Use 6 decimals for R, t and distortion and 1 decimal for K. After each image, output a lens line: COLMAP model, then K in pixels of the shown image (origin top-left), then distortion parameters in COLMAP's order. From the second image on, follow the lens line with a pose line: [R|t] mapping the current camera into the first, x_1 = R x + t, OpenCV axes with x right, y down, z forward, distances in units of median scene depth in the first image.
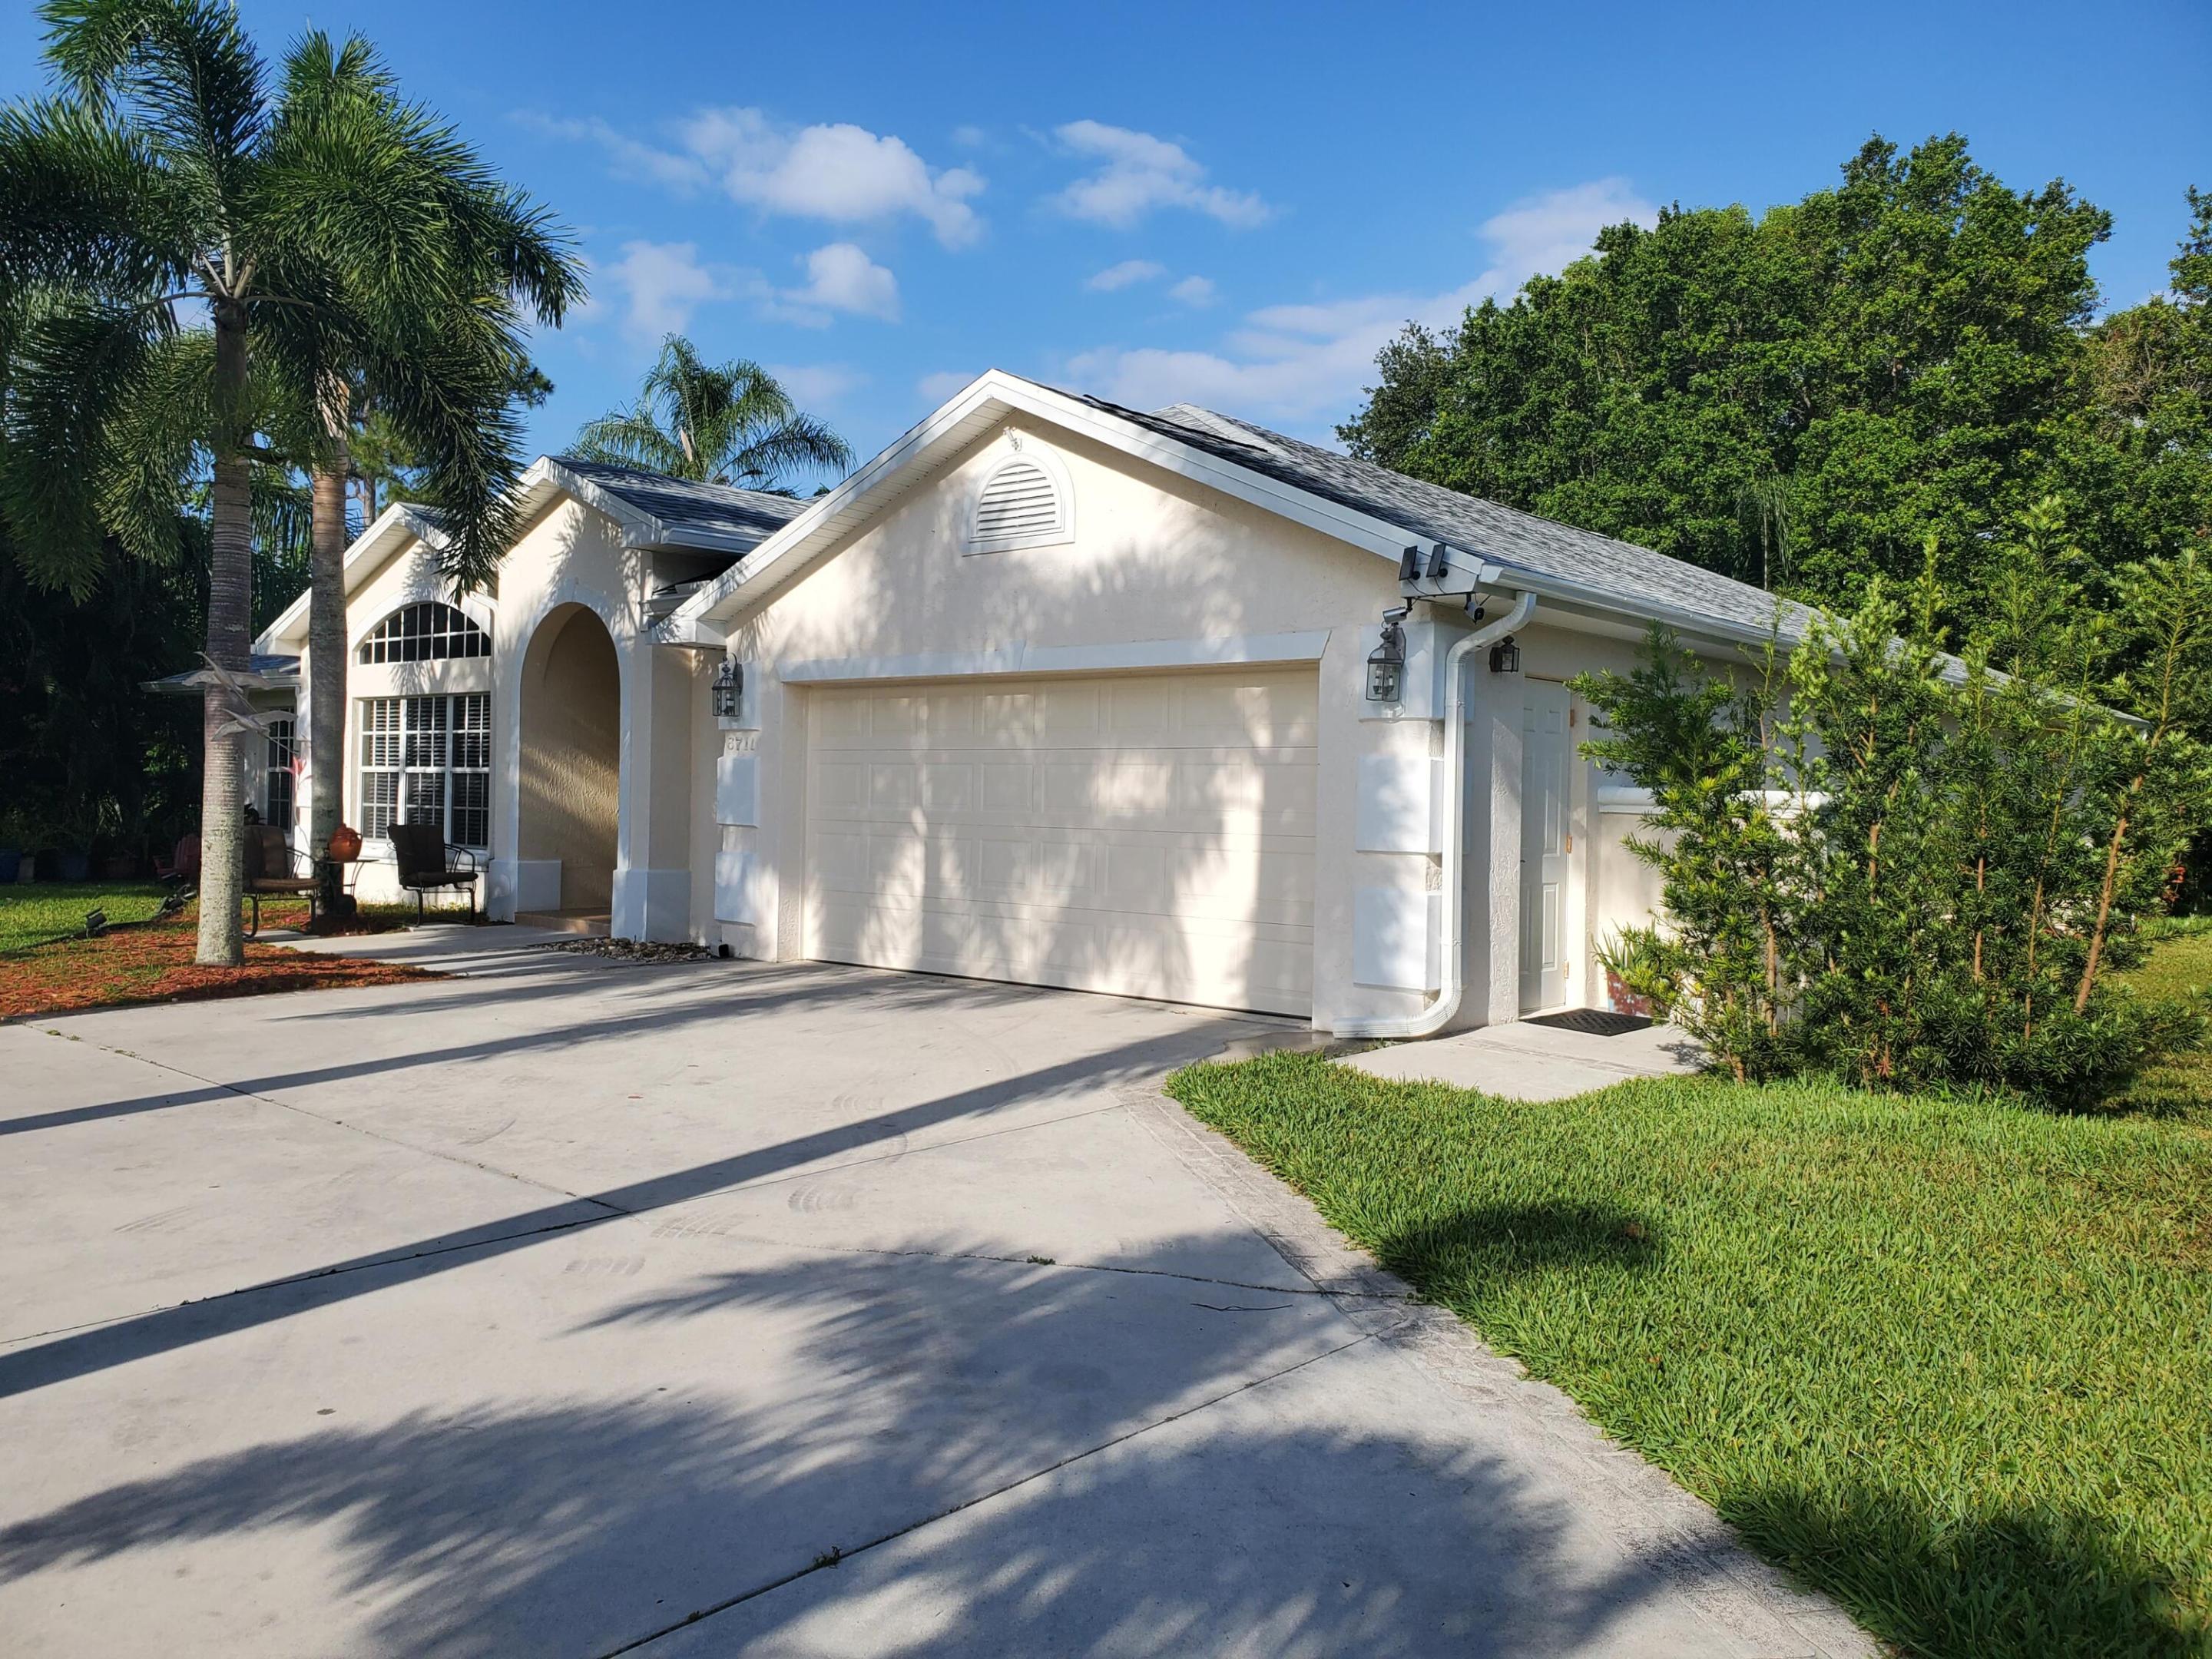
lens RADIAL K [[1721.4, 0, 1094.9], [0, 1721.4, 841.2], [0, 0, 1]] dist [0.041125, -0.007740]
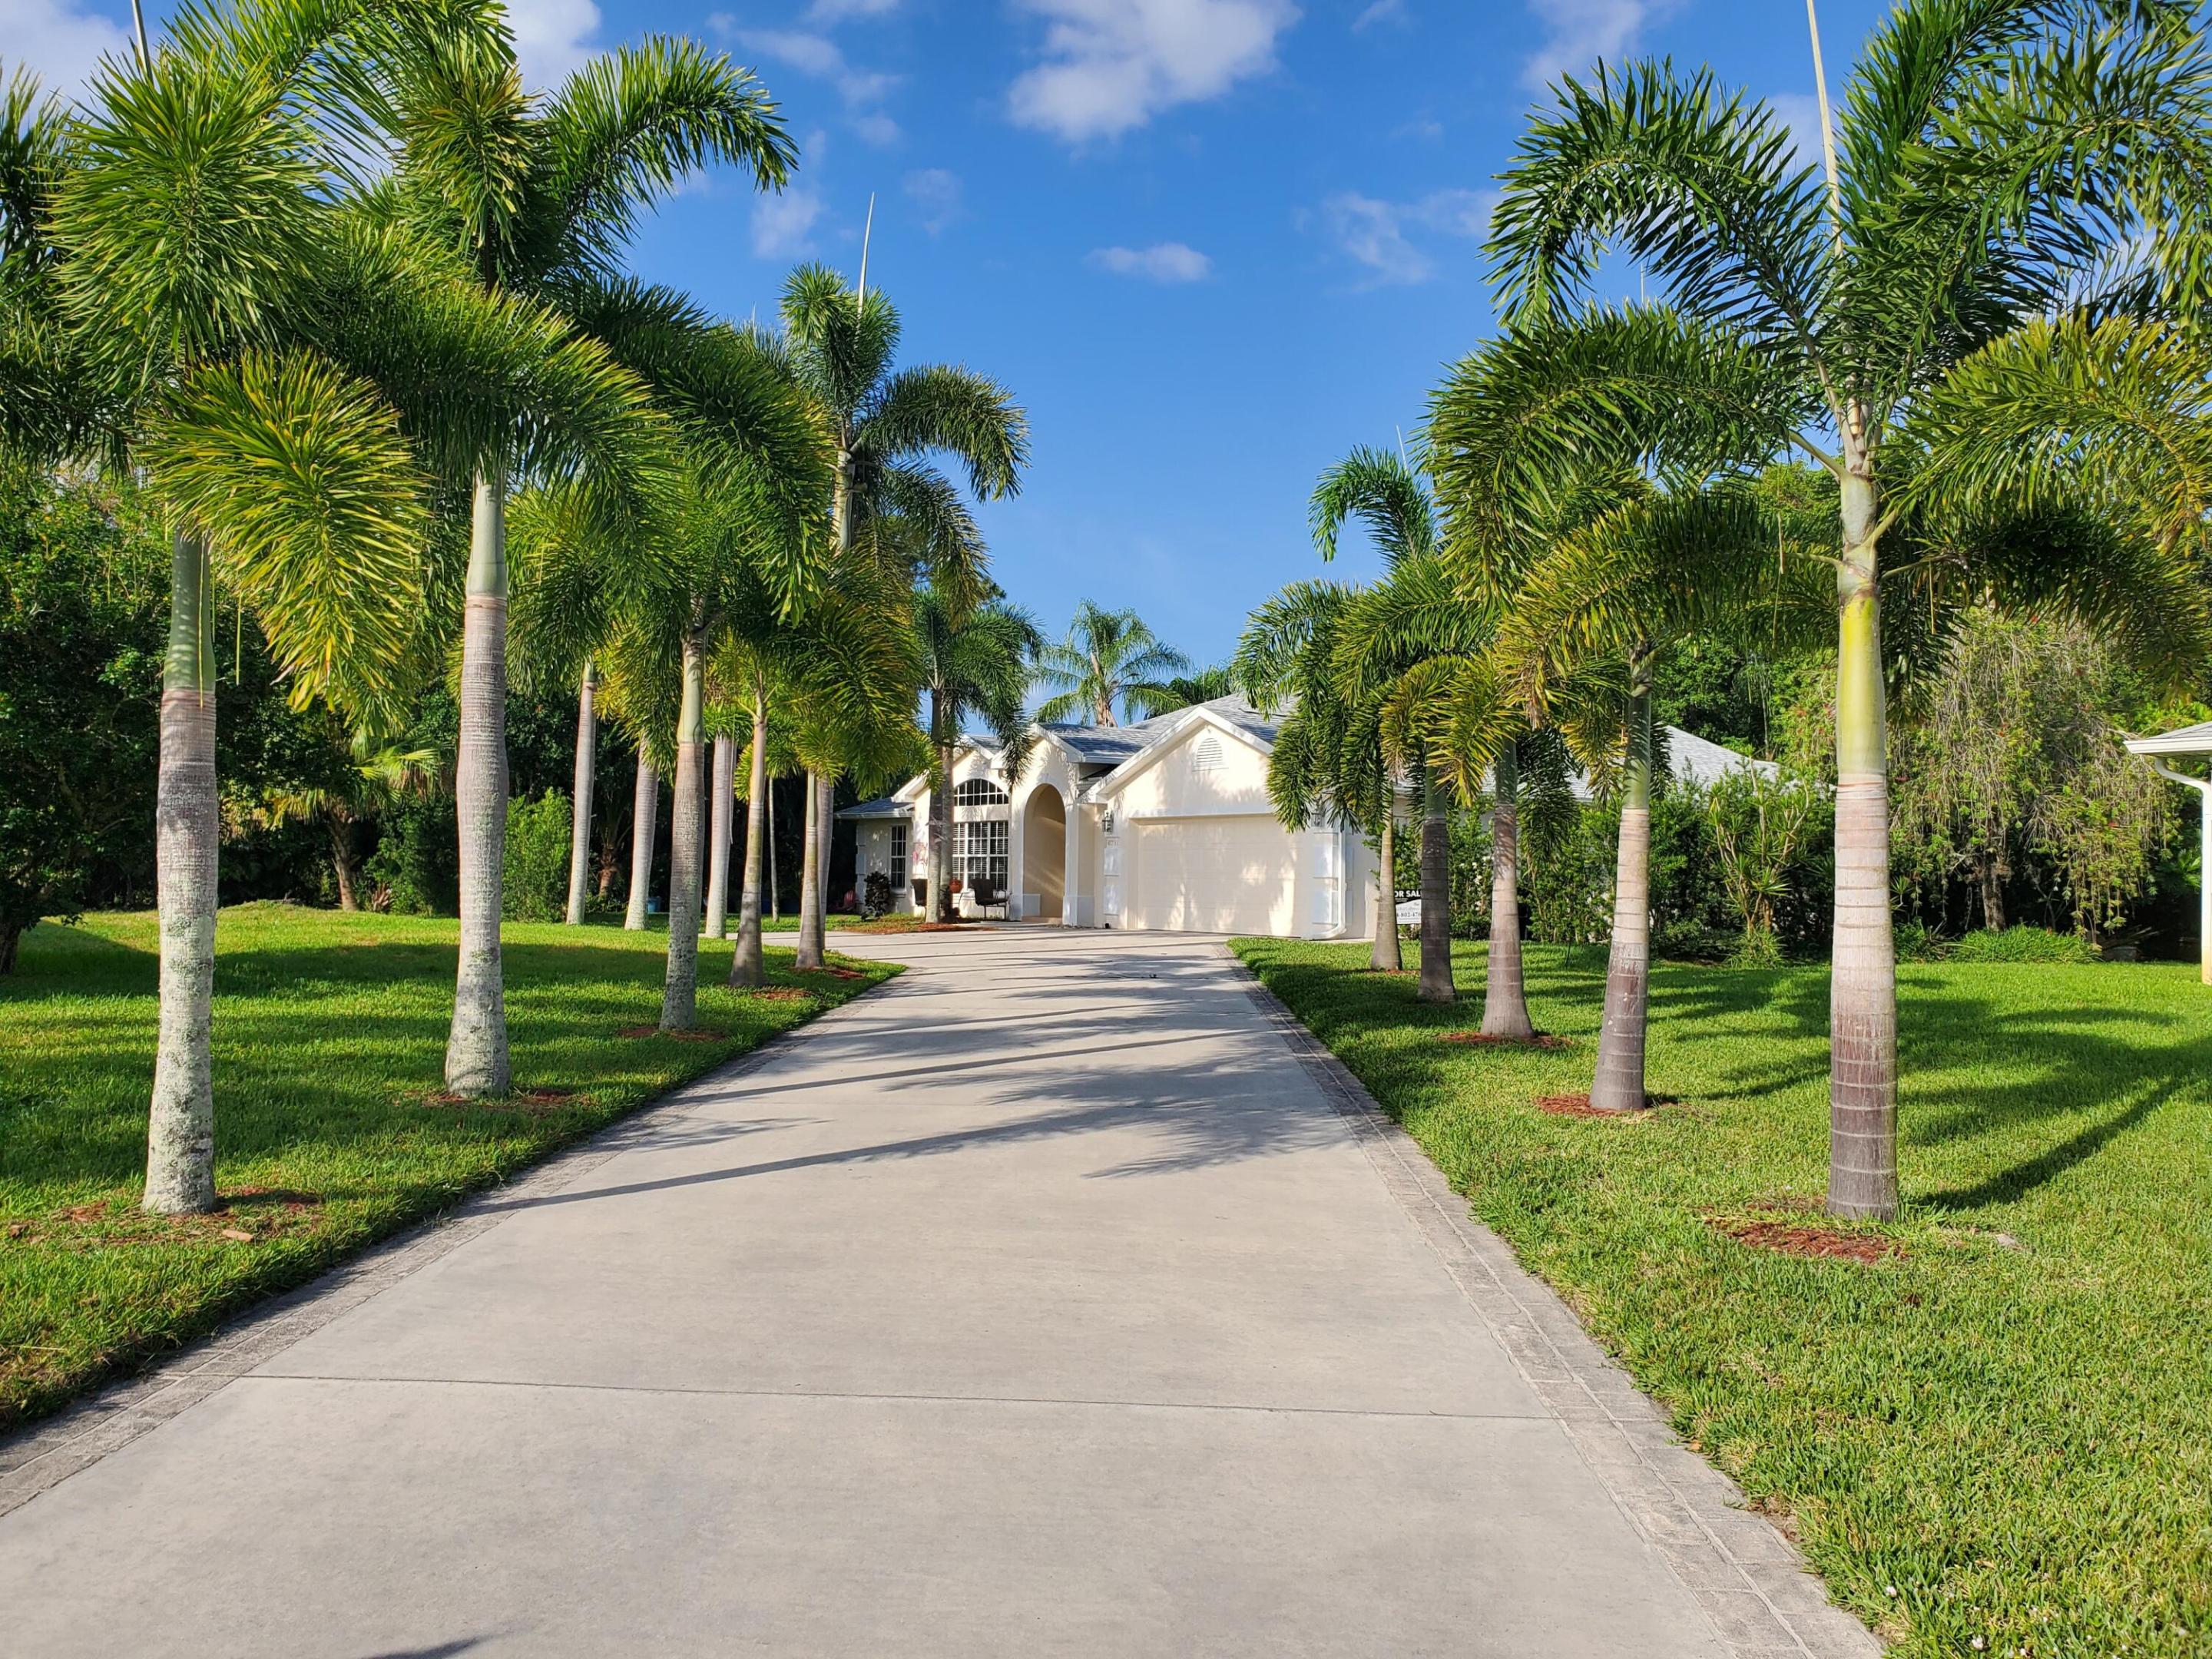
lens RADIAL K [[1721.4, 0, 1094.9], [0, 1721.4, 841.2], [0, 0, 1]] dist [0.041125, -0.007740]
pose [[0.972991, -0.012163, -0.230521, 0.287727], [0.000682, 0.998758, -0.049818, 0.054241], [0.230840, 0.048315, 0.971791, -1.197836]]
